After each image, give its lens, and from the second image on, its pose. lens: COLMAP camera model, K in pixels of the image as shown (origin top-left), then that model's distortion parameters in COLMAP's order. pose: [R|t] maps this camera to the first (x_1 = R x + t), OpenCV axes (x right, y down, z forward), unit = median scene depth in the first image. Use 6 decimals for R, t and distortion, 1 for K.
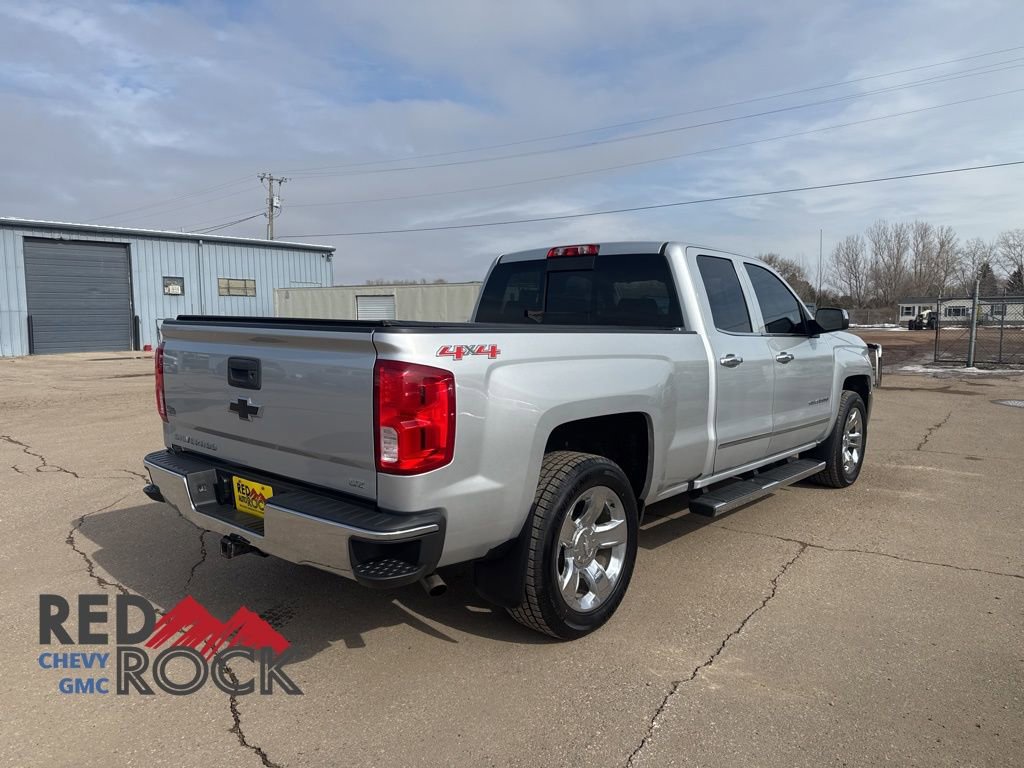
lens RADIAL K [[730.2, 0, 512.3], [0, 730.2, 386.7], [0, 0, 1]] dist [0.060120, -0.074974]
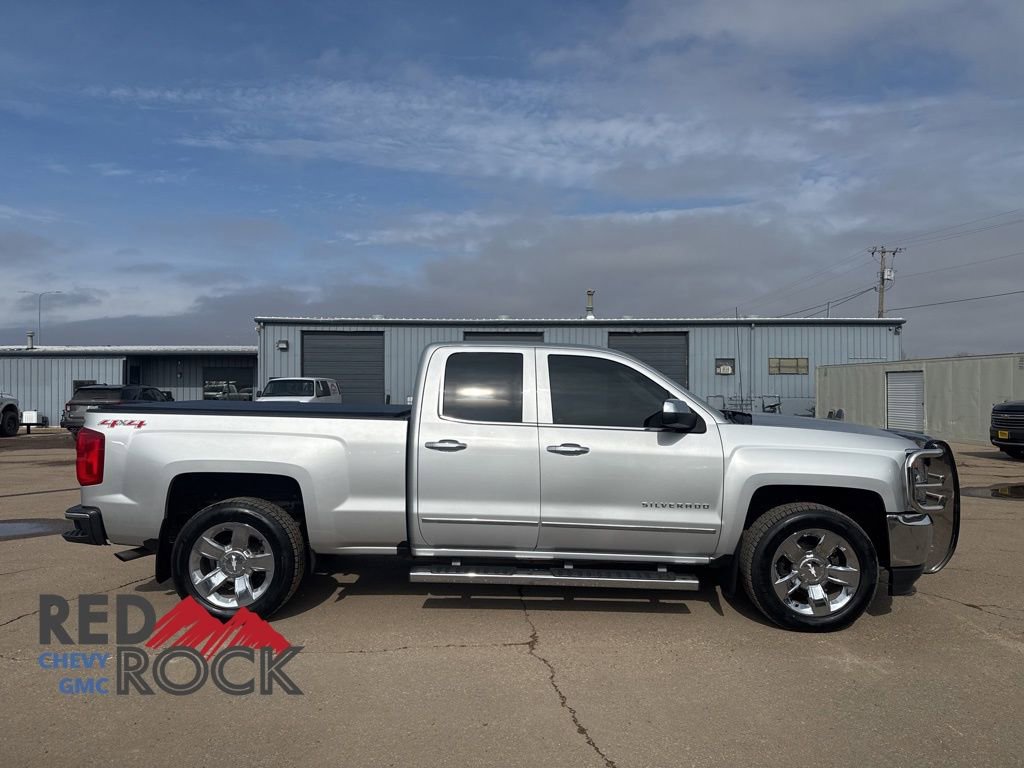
lens RADIAL K [[738.1, 0, 515.3], [0, 738.1, 381.1], [0, 0, 1]] dist [0.041071, -0.050454]
pose [[0.625926, -0.007034, -0.779851, 0.219783], [-0.077979, 0.994384, -0.071557, -0.010710], [0.775974, 0.105602, 0.621862, 0.066861]]
